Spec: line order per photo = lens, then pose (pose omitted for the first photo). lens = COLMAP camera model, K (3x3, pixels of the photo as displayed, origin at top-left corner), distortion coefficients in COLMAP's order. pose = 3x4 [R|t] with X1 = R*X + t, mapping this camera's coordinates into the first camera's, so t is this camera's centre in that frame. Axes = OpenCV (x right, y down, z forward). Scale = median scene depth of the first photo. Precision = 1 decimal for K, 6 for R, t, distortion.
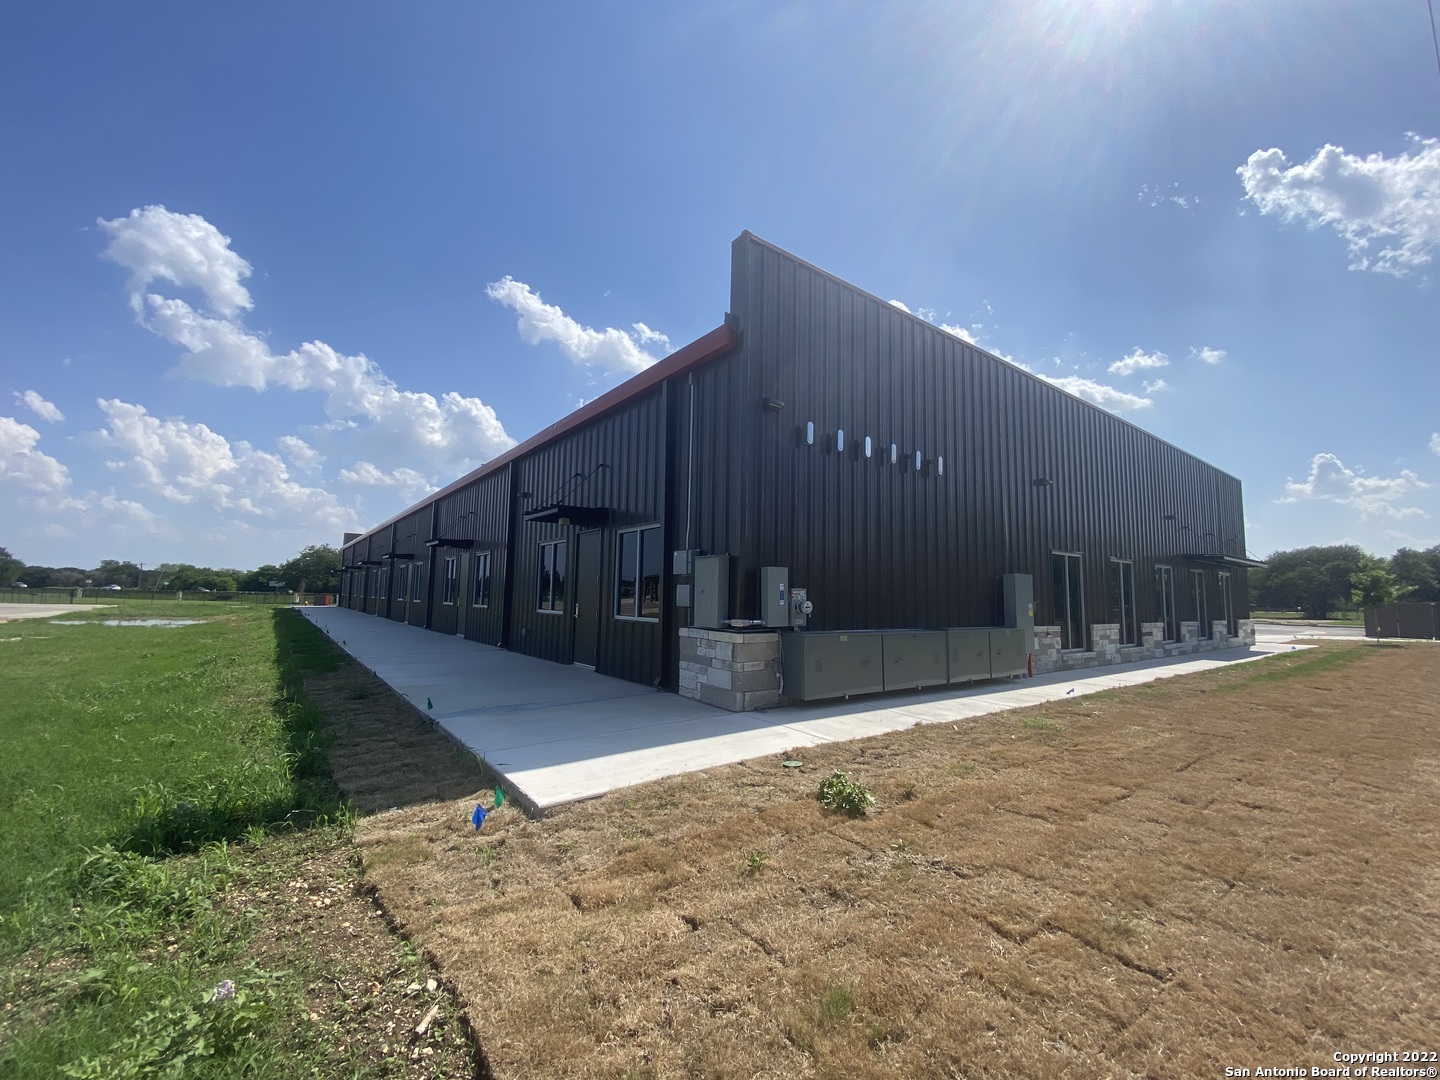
lens RADIAL K [[589.0, 0, 712.4], [0, 589.0, 529.8], [0, 0, 1]] dist [0.019024, -0.000246]
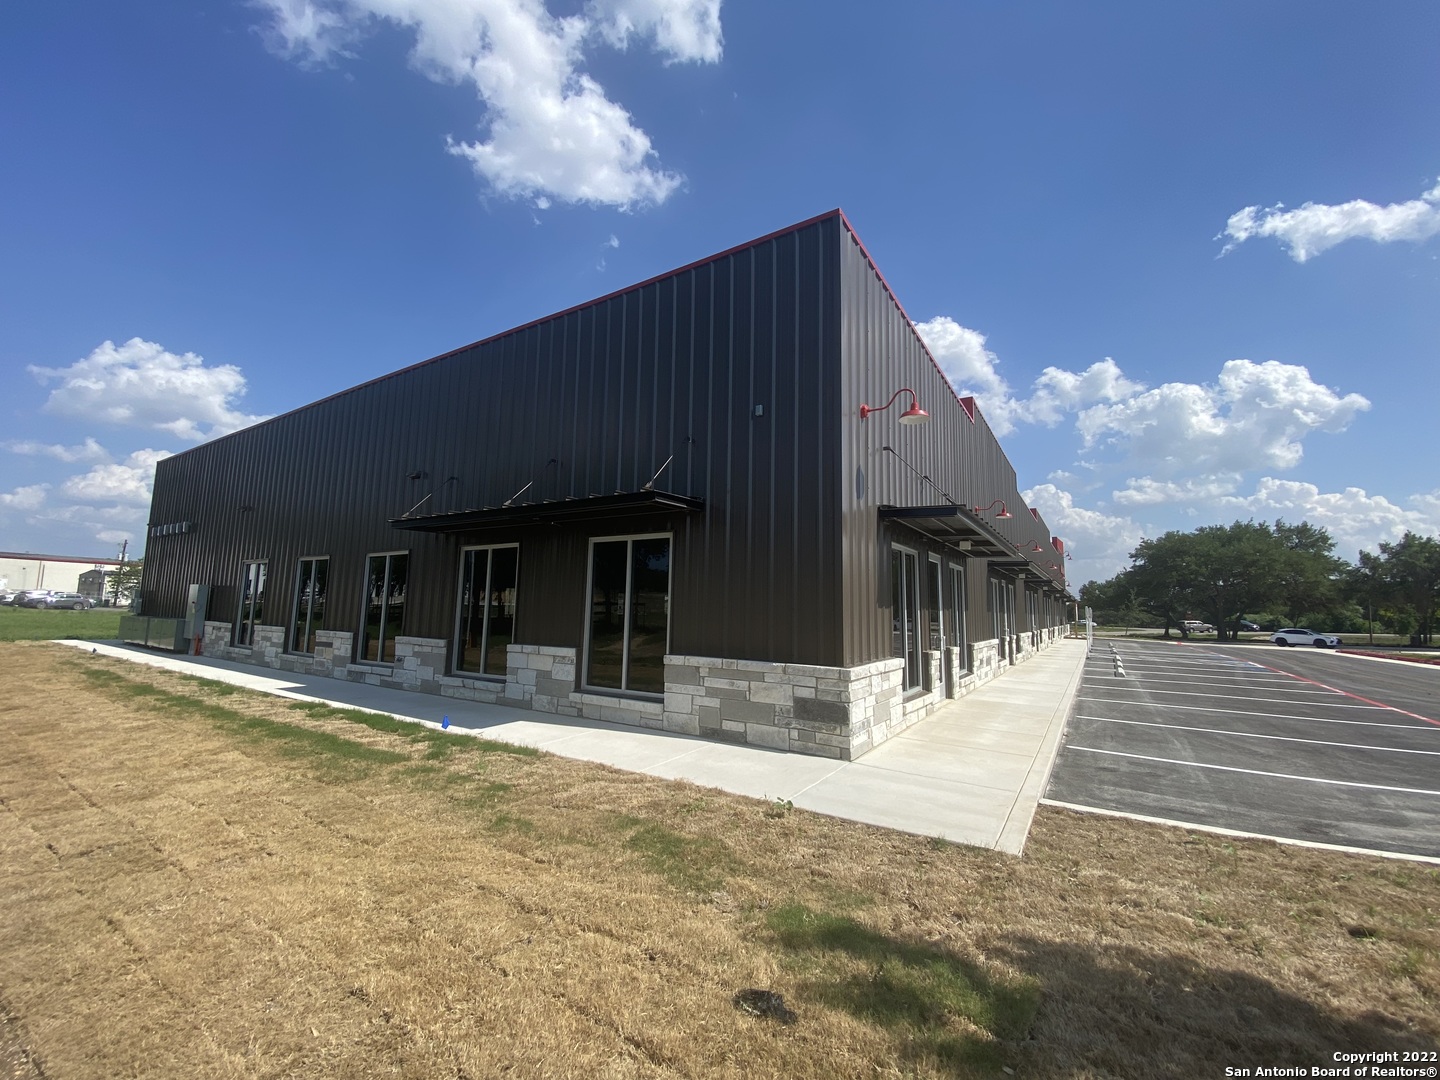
lens RADIAL K [[589.0, 0, 712.4], [0, 589.0, 529.8], [0, 0, 1]] dist [0.019024, -0.000246]
pose [[0.355847, -0.117110, -0.927178, 0.229464], [0.089467, 0.991830, -0.090939, 0.018747], [0.930252, -0.050591, 0.363417, 0.162304]]
